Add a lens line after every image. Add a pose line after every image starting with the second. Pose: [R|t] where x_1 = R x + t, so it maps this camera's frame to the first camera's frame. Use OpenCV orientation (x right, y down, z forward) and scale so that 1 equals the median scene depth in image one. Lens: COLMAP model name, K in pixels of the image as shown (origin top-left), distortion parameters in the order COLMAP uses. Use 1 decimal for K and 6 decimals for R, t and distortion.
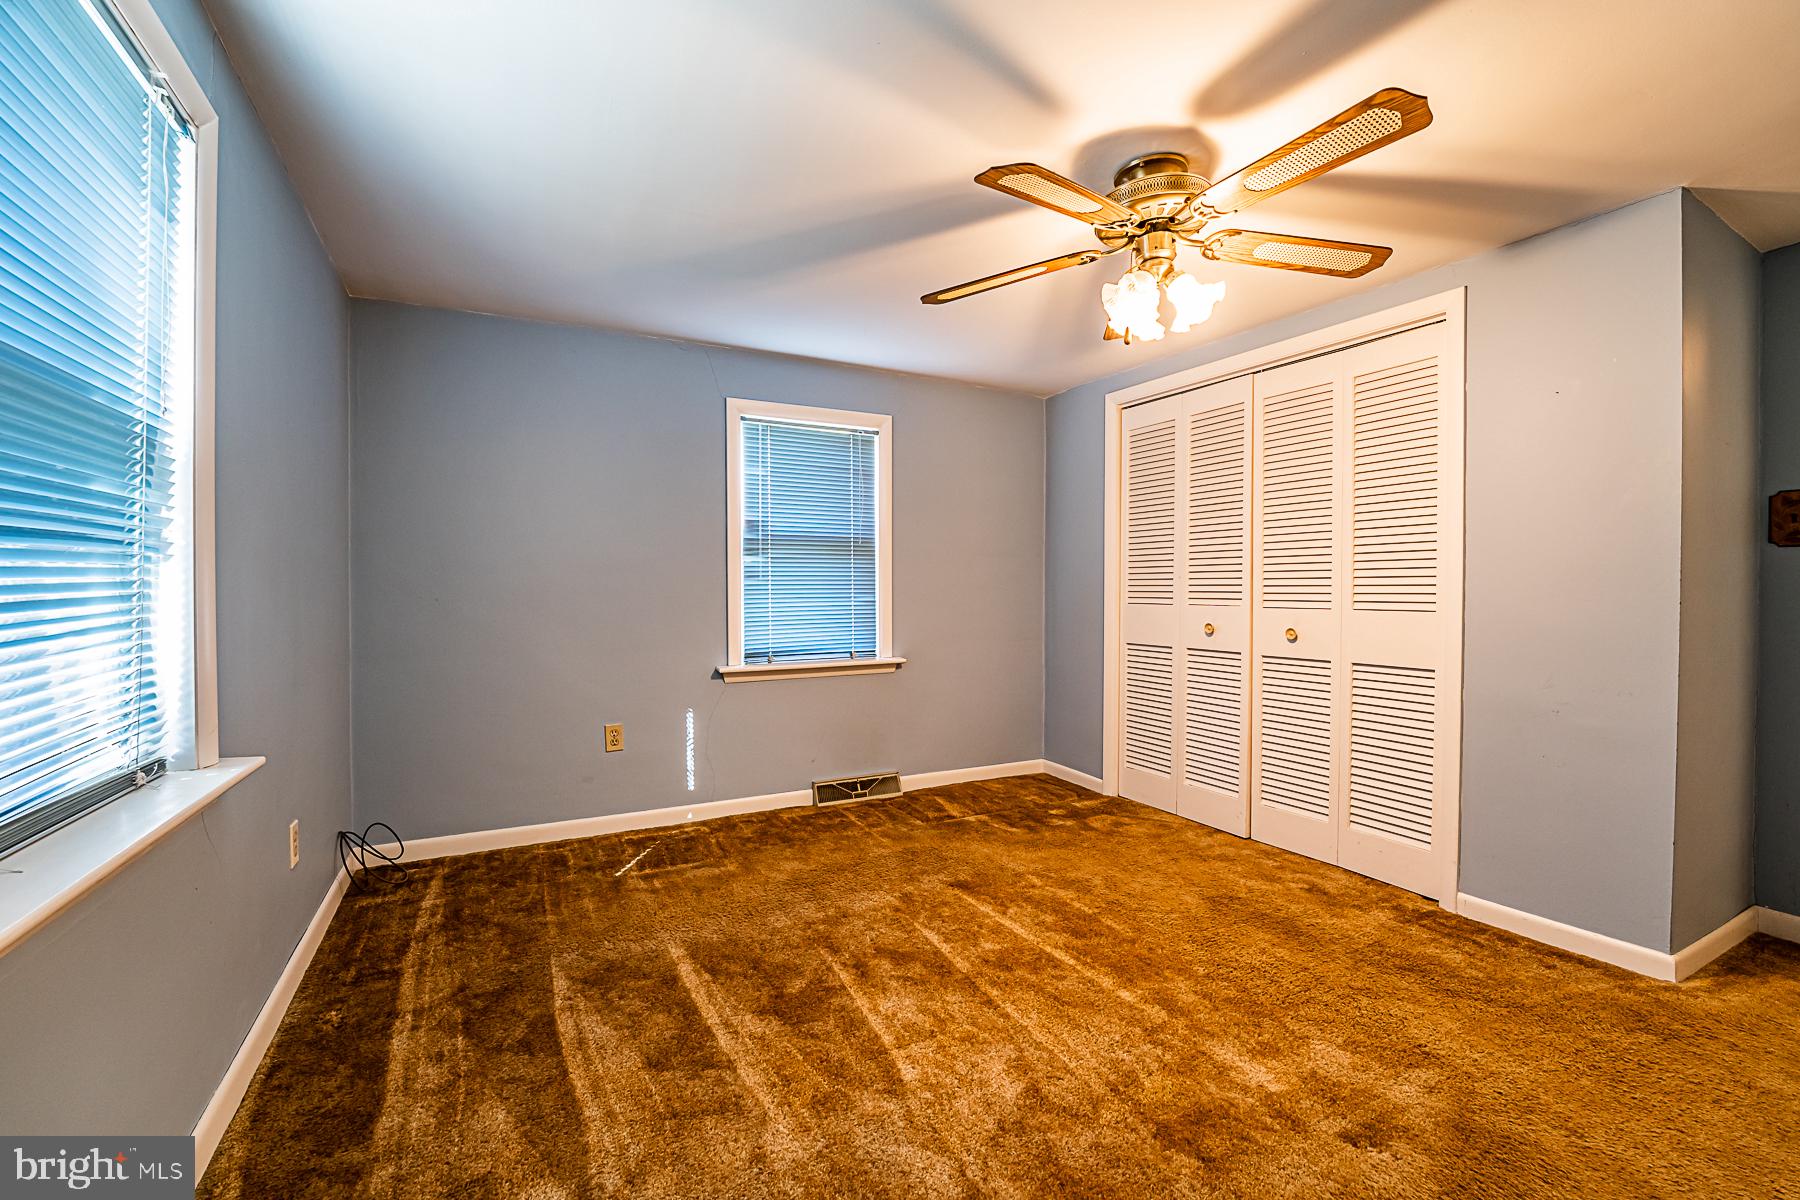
lens RADIAL K [[758.8, 0, 902.2], [0, 758.8, 598.9], [0, 0, 1]] dist [-0.022696, 0.002674]
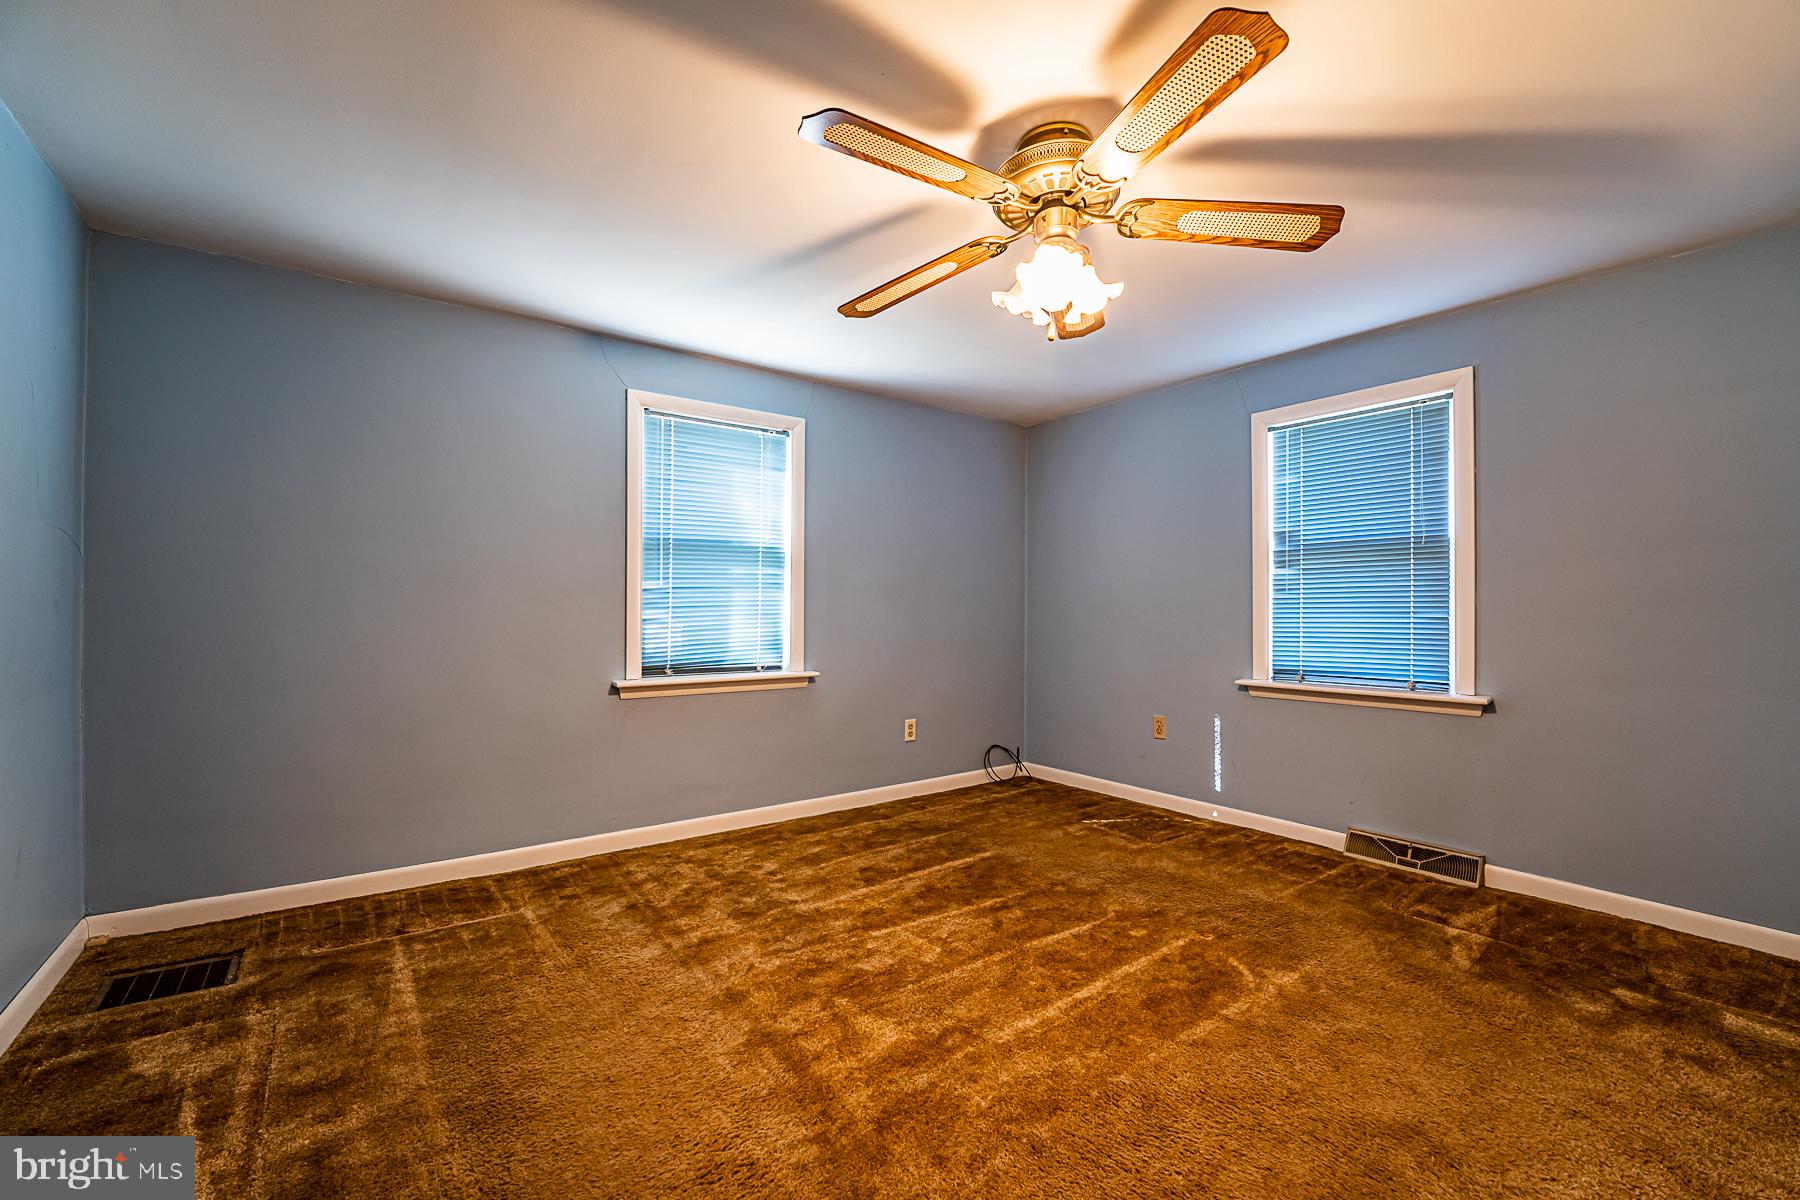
lens RADIAL K [[758.8, 0, 902.7], [0, 758.8, 601.8], [0, 0, 1]] dist [-0.022696, 0.002674]
pose [[0.139255, -0.006516, -0.990235, 0.706856], [-0.012280, 0.999890, -0.008307, -0.000399], [0.990180, 0.013317, 0.139160, 0.402301]]
